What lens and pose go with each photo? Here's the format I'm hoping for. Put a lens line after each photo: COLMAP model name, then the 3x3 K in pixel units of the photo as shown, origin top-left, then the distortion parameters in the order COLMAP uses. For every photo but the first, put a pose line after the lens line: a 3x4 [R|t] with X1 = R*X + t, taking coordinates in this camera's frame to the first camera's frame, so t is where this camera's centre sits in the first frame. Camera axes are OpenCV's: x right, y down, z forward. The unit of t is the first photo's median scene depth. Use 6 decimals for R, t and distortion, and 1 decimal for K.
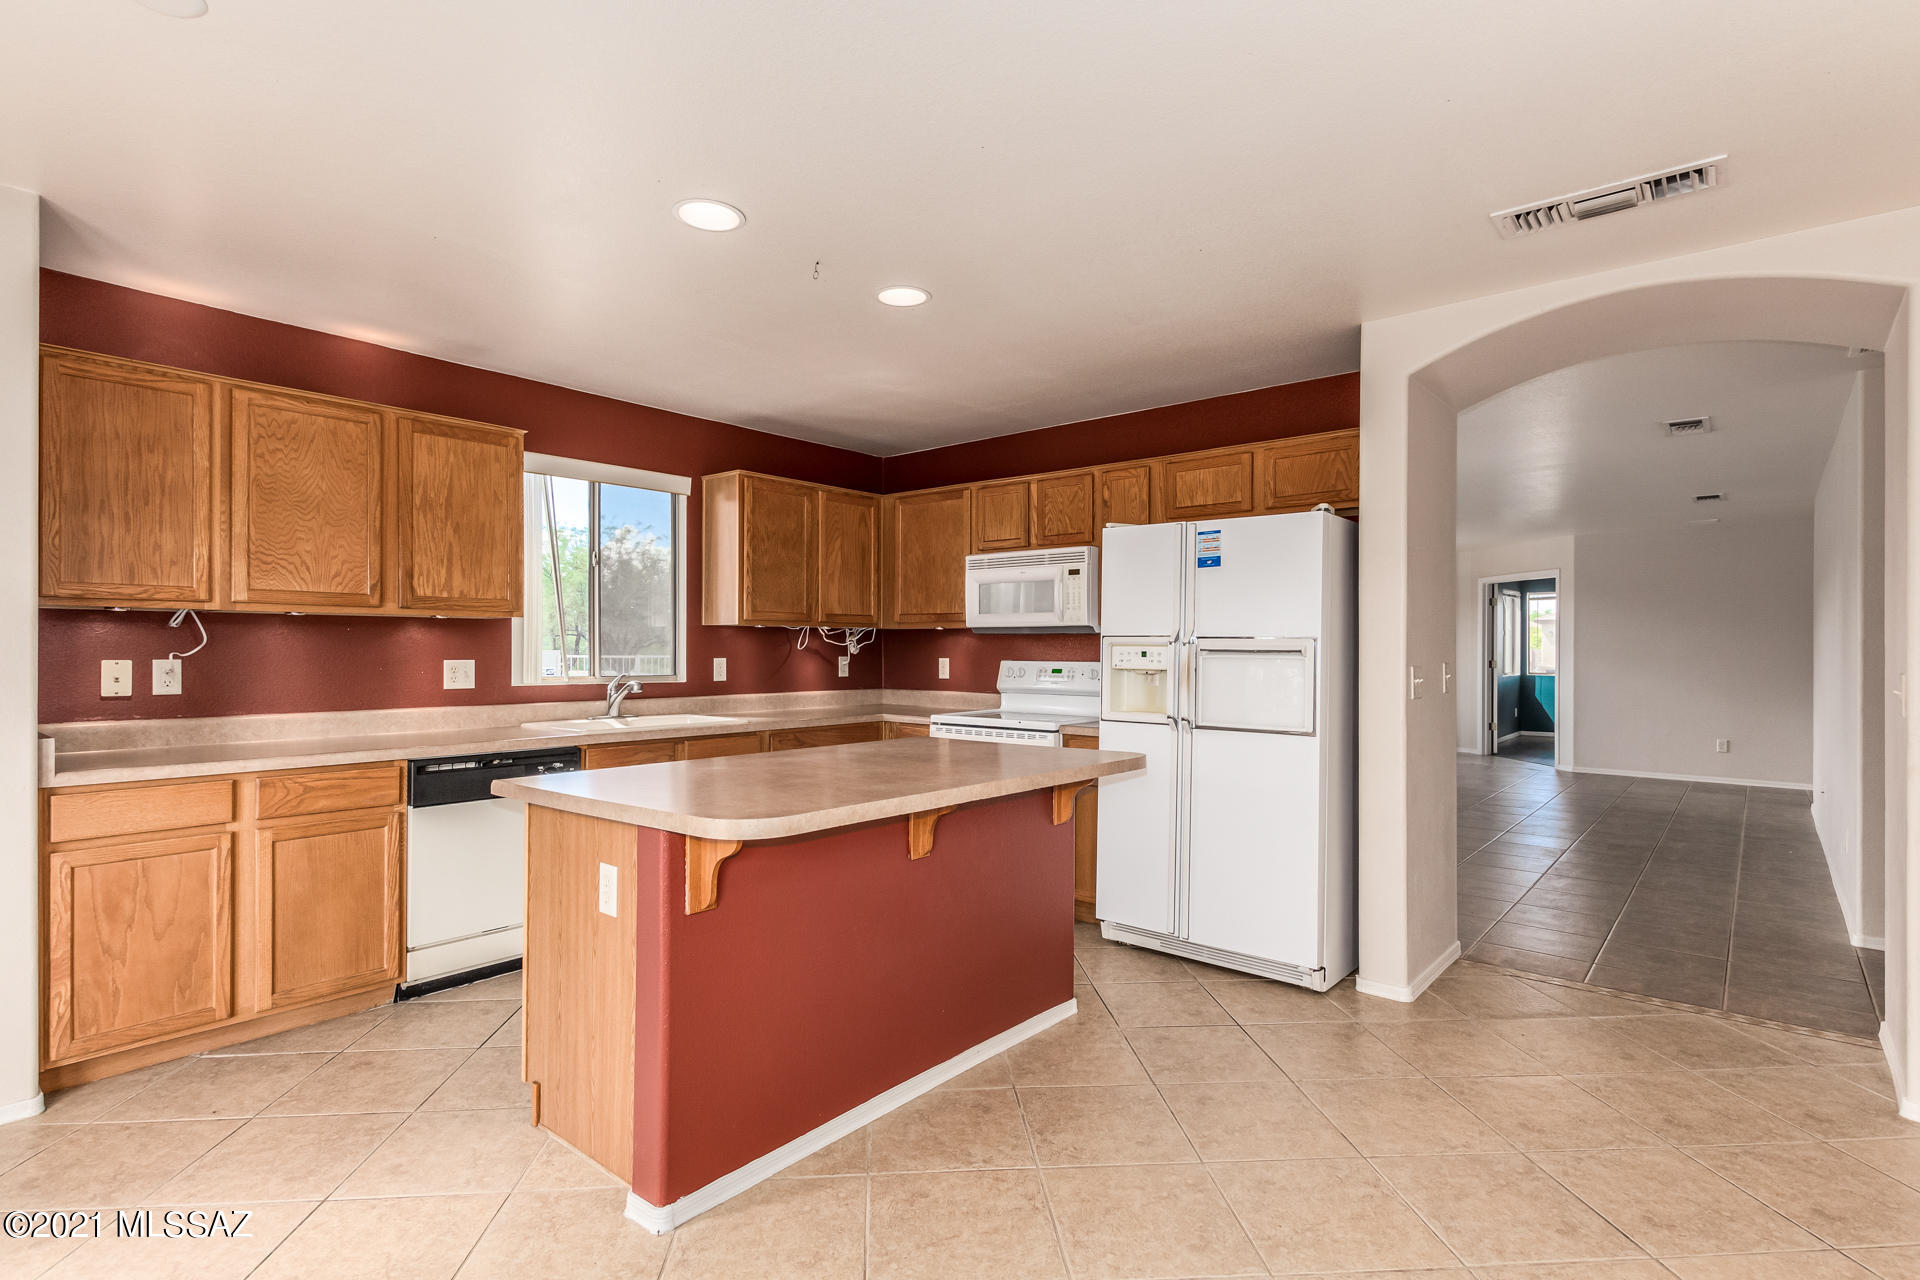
lens RADIAL K [[931.9, 0, 951.9], [0, 931.9, 645.8], [0, 0, 1]] dist [0.012130, -0.000877]
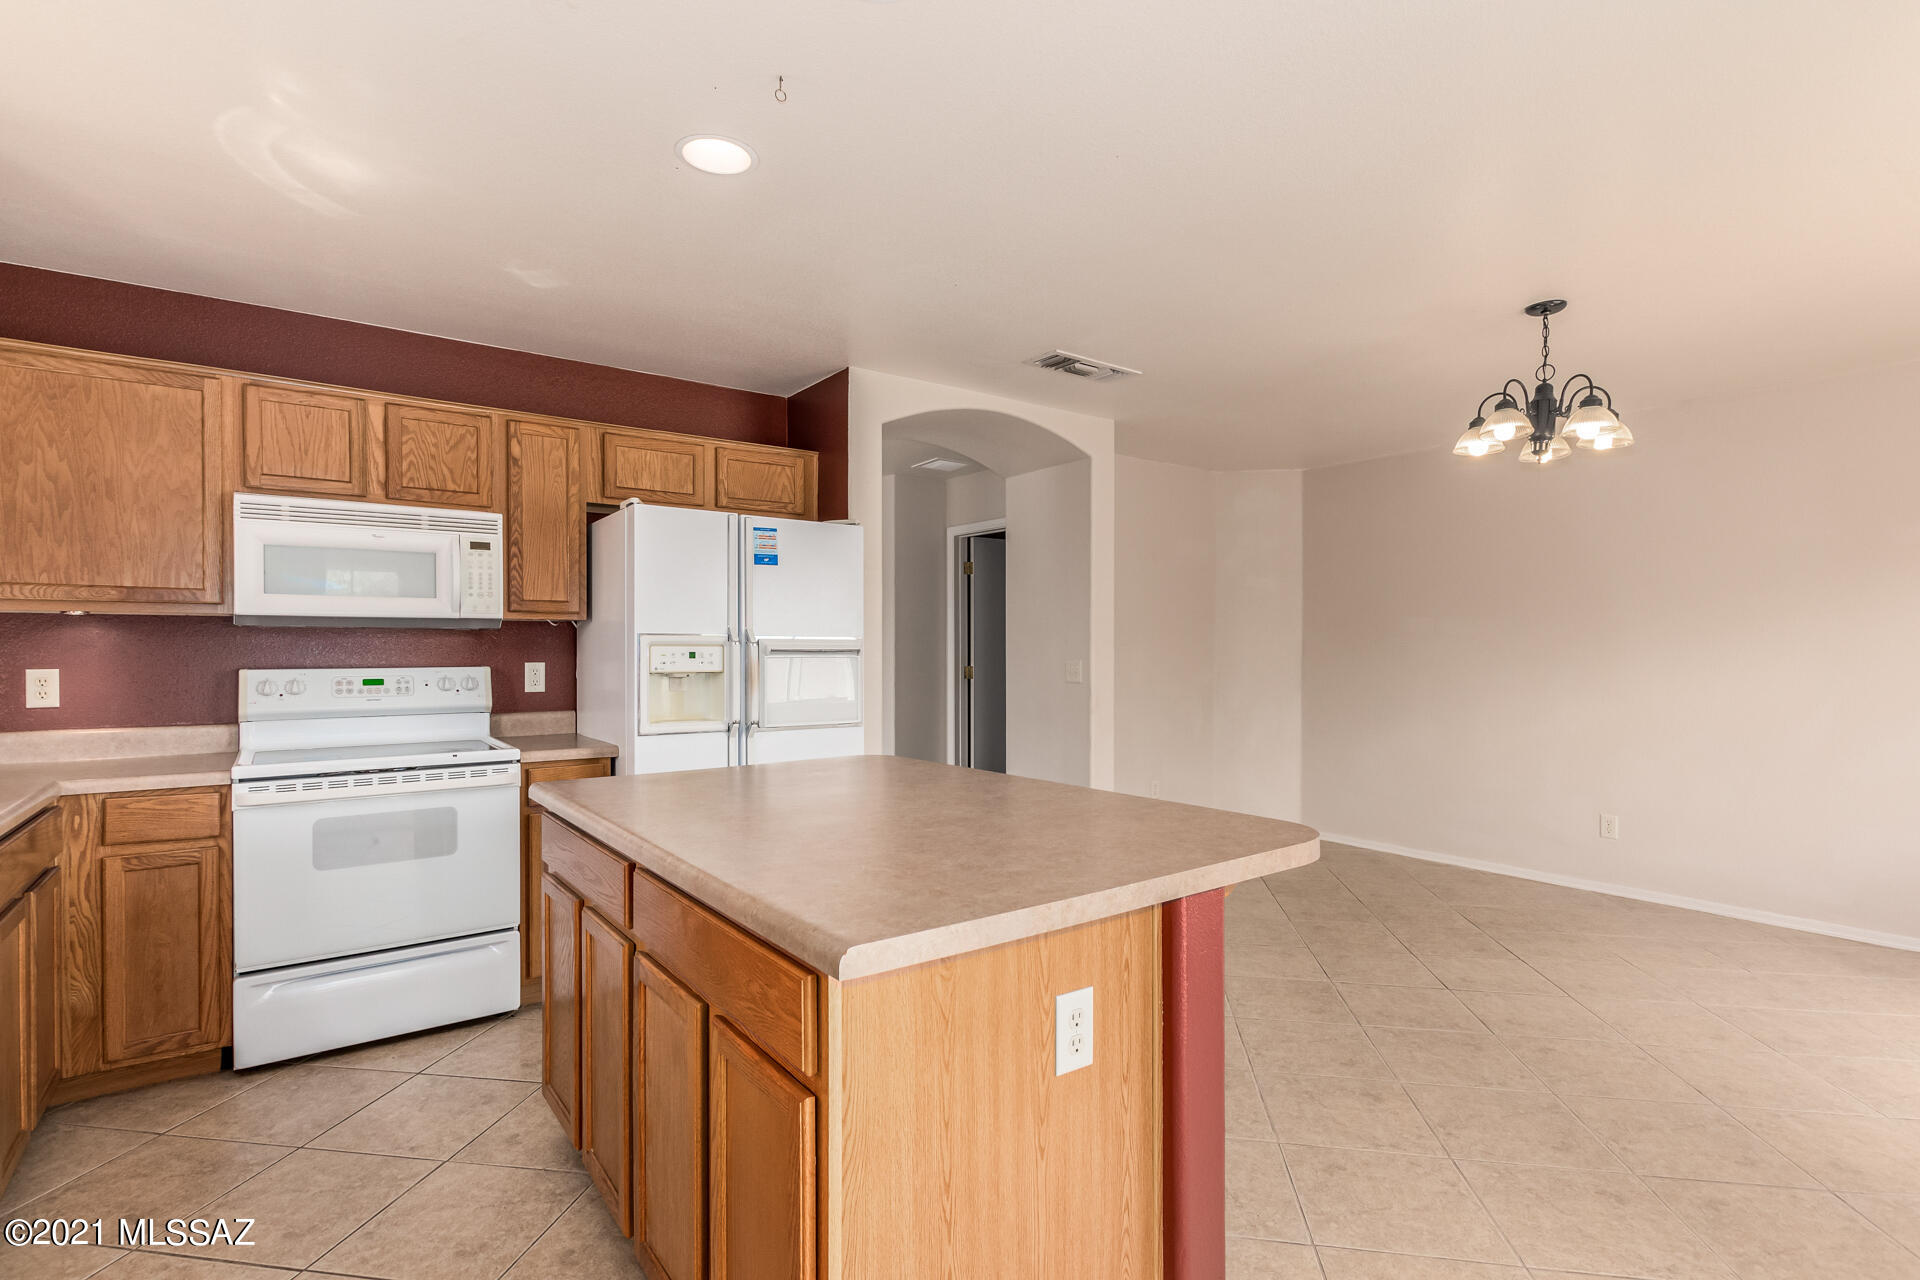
lens RADIAL K [[931.9, 0, 943.5], [0, 931.9, 648.4], [0, 0, 1]] dist [0.012130, -0.000877]
pose [[0.239210, -0.004886, 0.970956, -0.497359], [0.000576, 0.999988, 0.004890, -0.001297], [-0.970968, -0.000610, 0.239210, 0.464291]]
